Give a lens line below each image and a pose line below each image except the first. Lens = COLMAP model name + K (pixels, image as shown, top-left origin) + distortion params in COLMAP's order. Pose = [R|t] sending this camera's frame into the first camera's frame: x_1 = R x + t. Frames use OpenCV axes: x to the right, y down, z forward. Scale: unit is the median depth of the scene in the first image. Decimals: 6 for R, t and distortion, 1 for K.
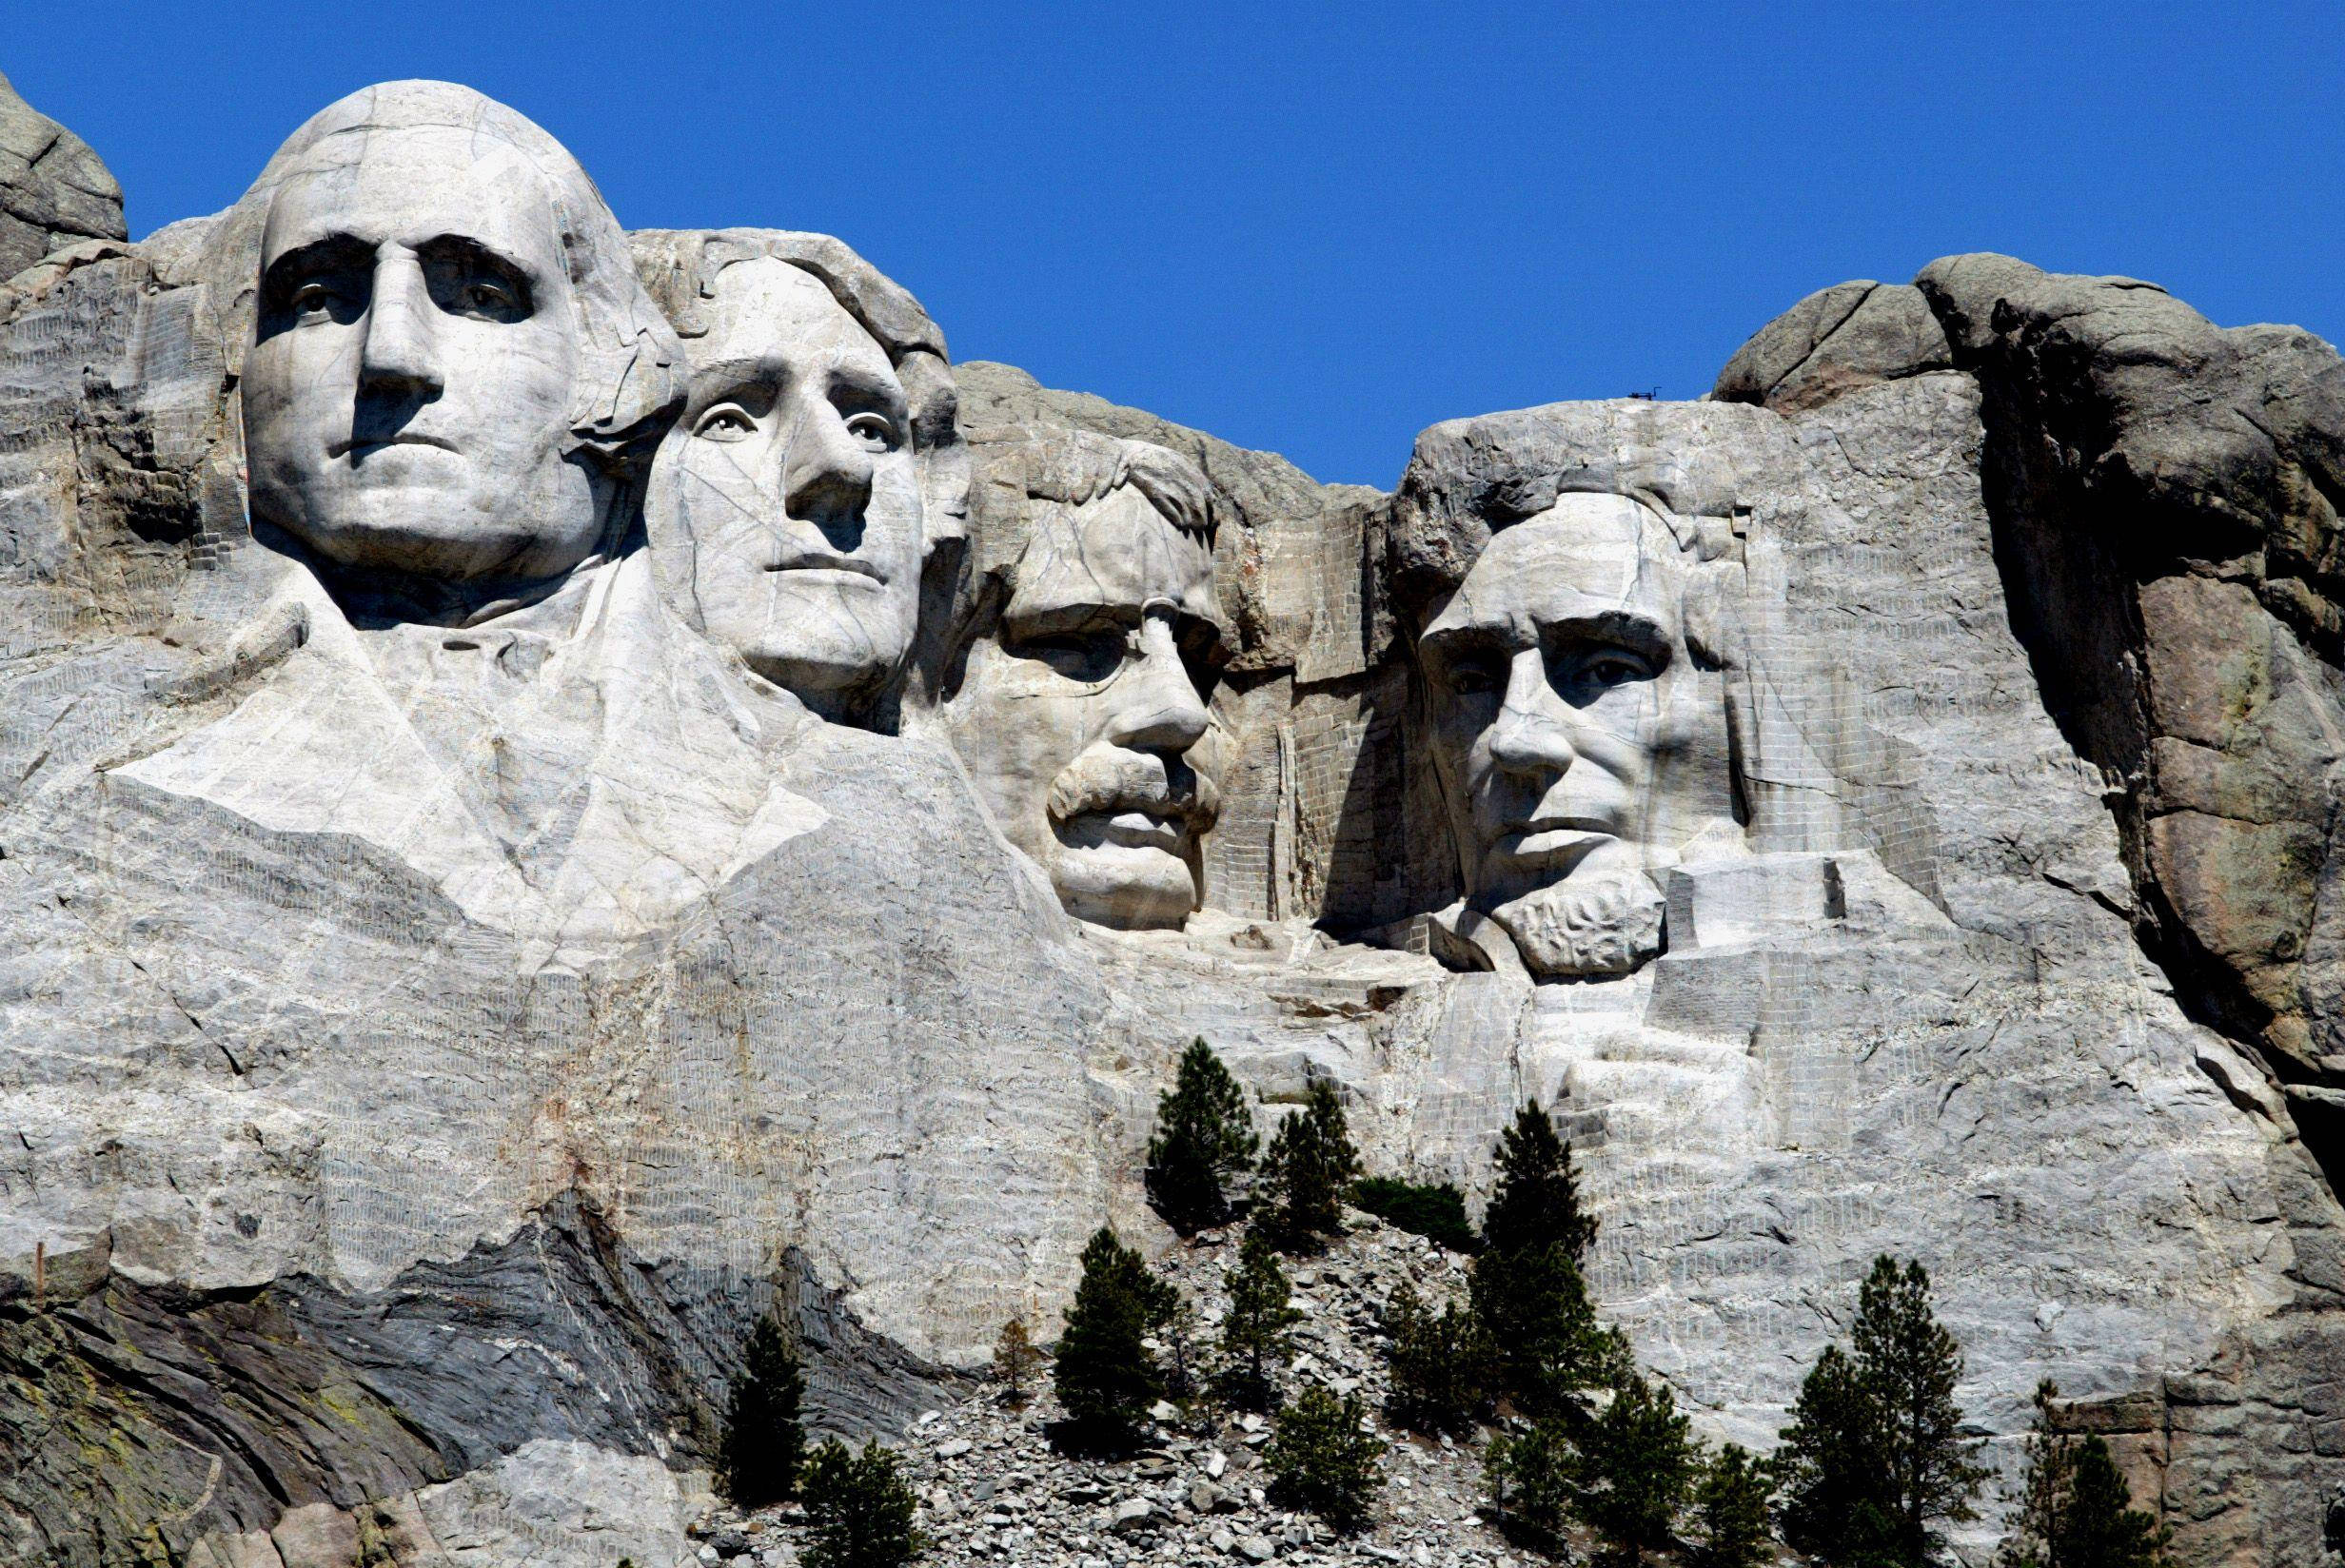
lens RADIAL K [[15788.5, 0, 1150.2], [0, 15788.5, 775.9], [0, 0, 1]] dist [1.438918, 0.000000]
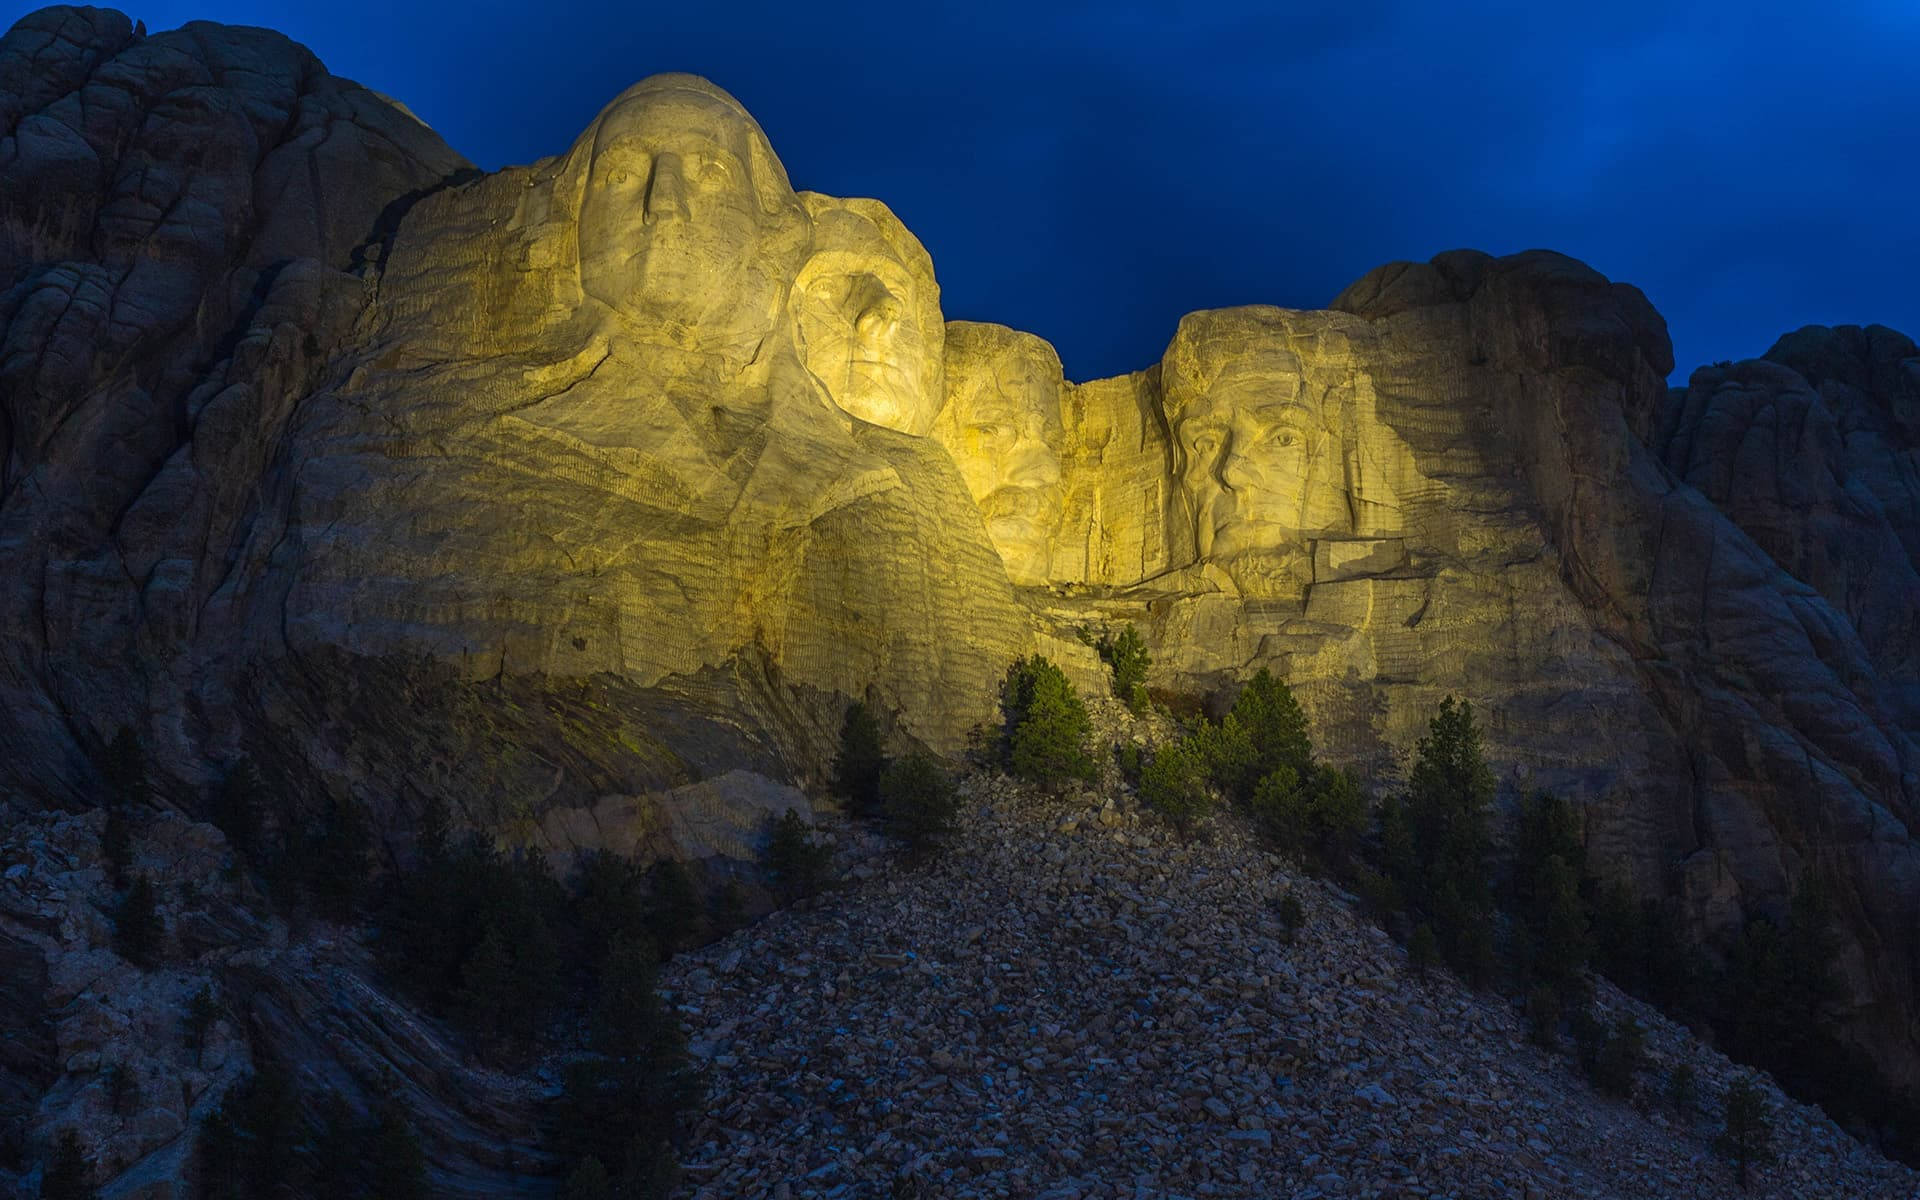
lens RADIAL K [[5126.3, 0, 946.1], [0, 5126.3, 611.0], [0, 0, 1]] dist [-0.099639, 0.000000]
pose [[0.997897, 0.033816, 0.055306, -0.046401], [-0.028792, 0.995594, -0.089241, 0.072766], [-0.058080, 0.087461, 0.994473, 0.412773]]
